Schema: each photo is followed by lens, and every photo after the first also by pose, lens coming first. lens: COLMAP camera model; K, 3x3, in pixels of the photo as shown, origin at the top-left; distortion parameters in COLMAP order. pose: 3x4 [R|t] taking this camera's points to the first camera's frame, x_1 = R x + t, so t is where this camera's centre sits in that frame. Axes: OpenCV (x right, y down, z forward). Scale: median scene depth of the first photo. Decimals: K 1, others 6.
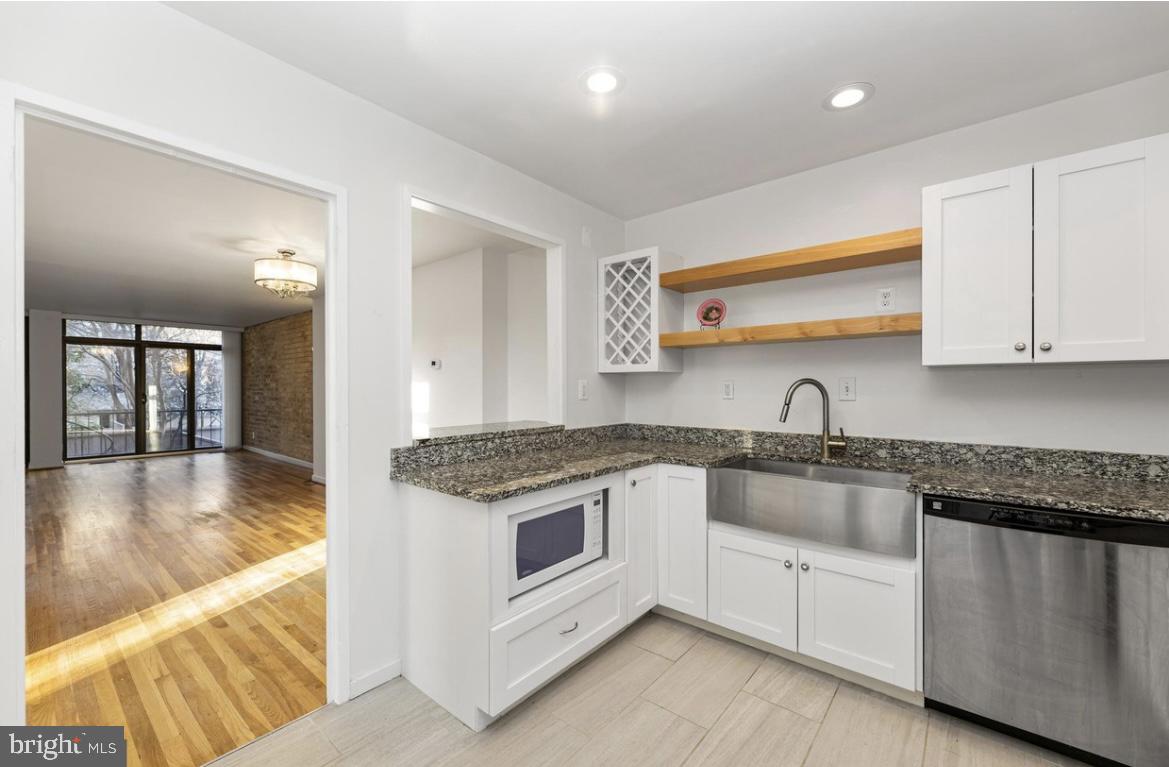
lens RADIAL K [[469.3, 0, 582.8], [0, 469.3, 387.3], [0, 0, 1]] dist [-0.002012, -0.000292]
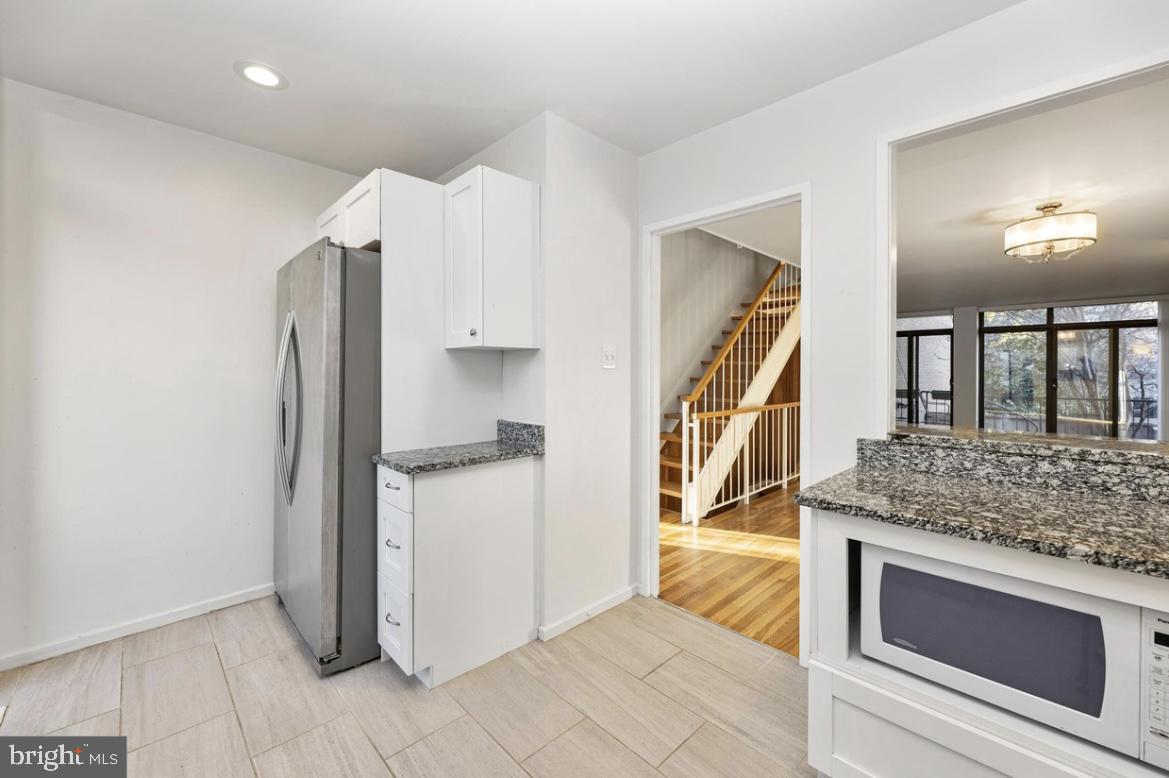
lens RADIAL K [[478.8, 0, 581.5], [0, 478.8, 377.6], [0, 0, 1]] dist [-0.000322, -0.000059]
pose [[-0.105909, 0.016449, -0.994240, 0.240898], [-0.007249, 0.999824, 0.017313, 0.000567], [0.994349, 0.009041, -0.105771, 0.237044]]
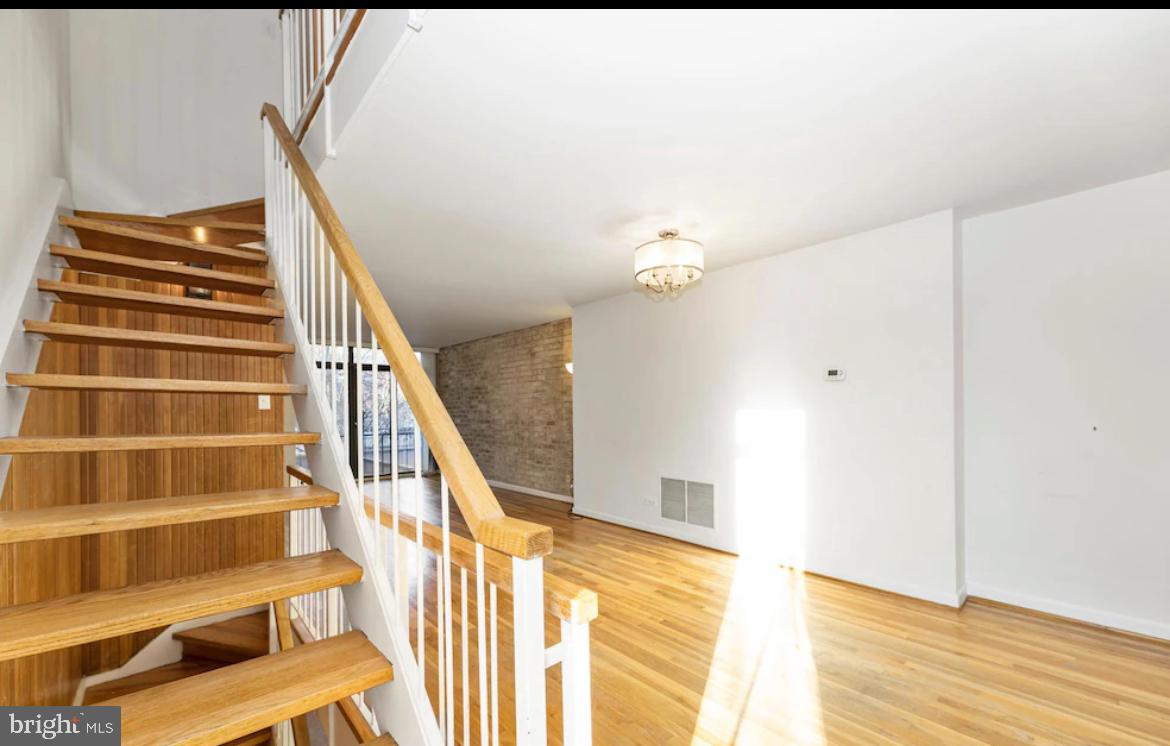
lens RADIAL K [[468.2, 0, 581.5], [0, 468.2, 406.6], [0, 0, 1]] dist [-0.001271, -0.000033]
pose [[0.988681, -0.008856, -0.149773, -0.563530], [0.007769, 0.999939, -0.007841, 0.005893], [0.149833, 0.006589, 0.988689, 0.170525]]
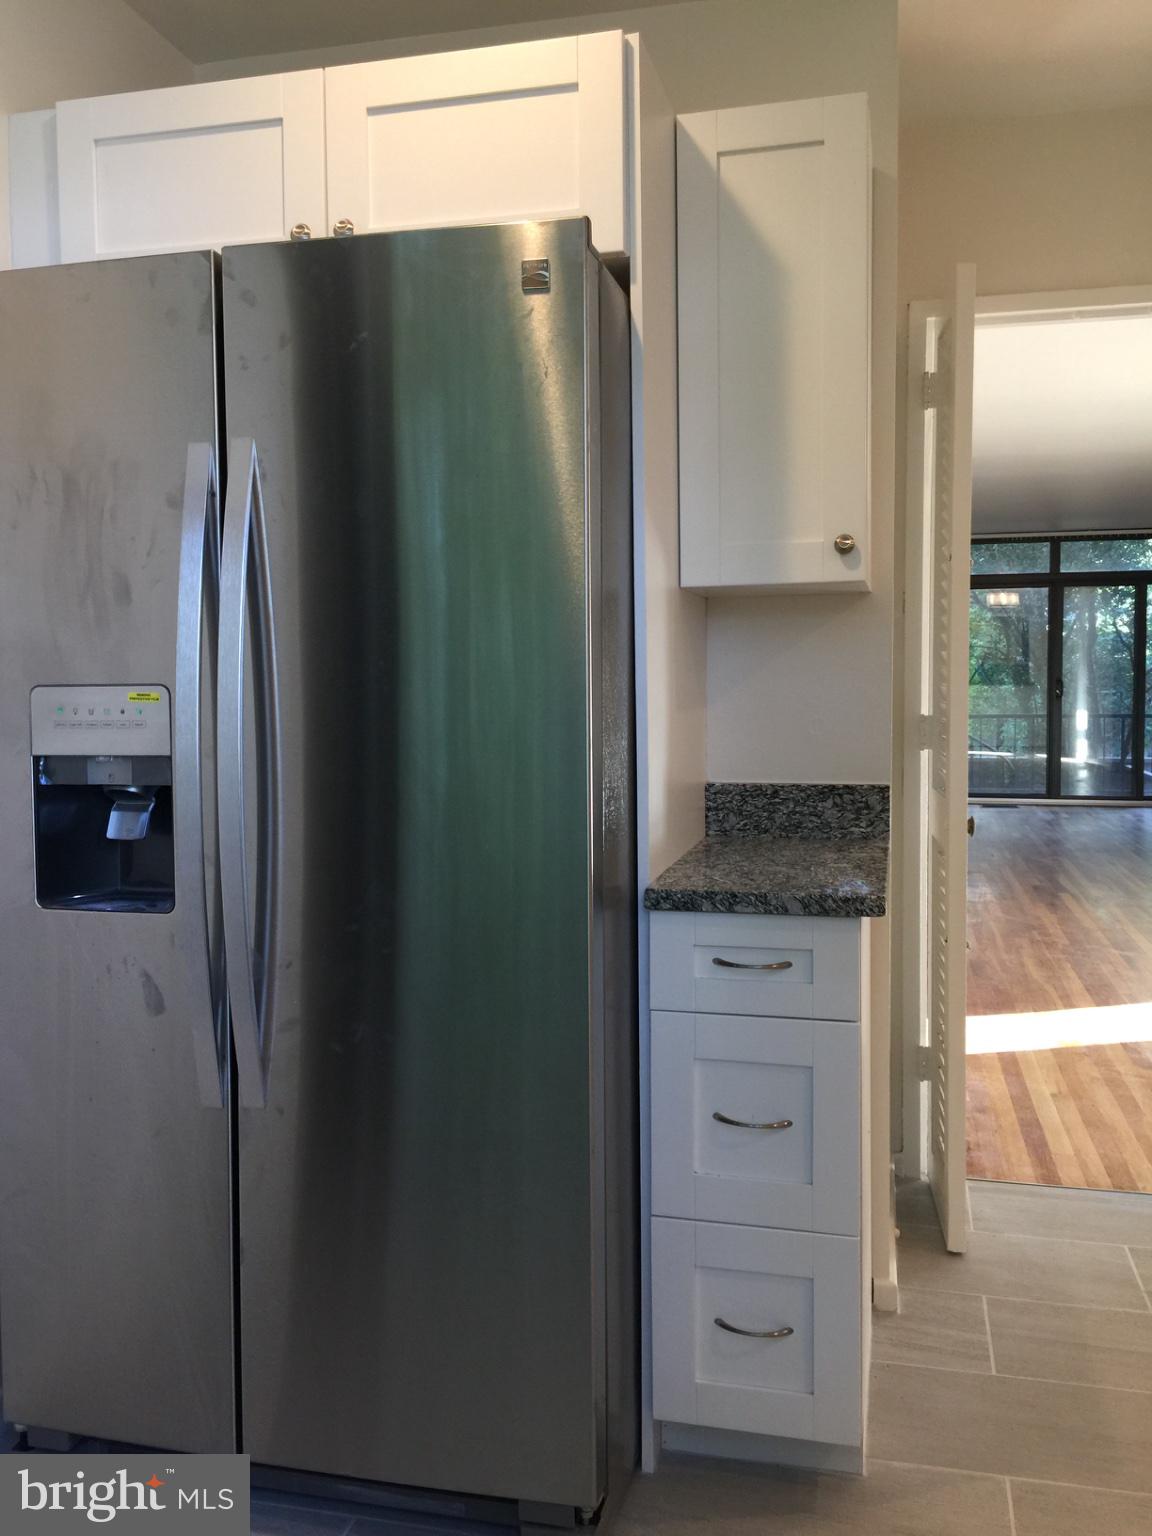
lens RADIAL K [[1287.0, 0, 575.3], [0, 1287.0, 753.5], [0, 0, 1]] dist [0.056645, -0.000696]
pose [[0.439758, 0.054232, -0.896477, 0.182386], [0.003200, 0.998074, 0.061948, 0.011325], [0.898110, -0.030111, 0.438738, -0.175052]]
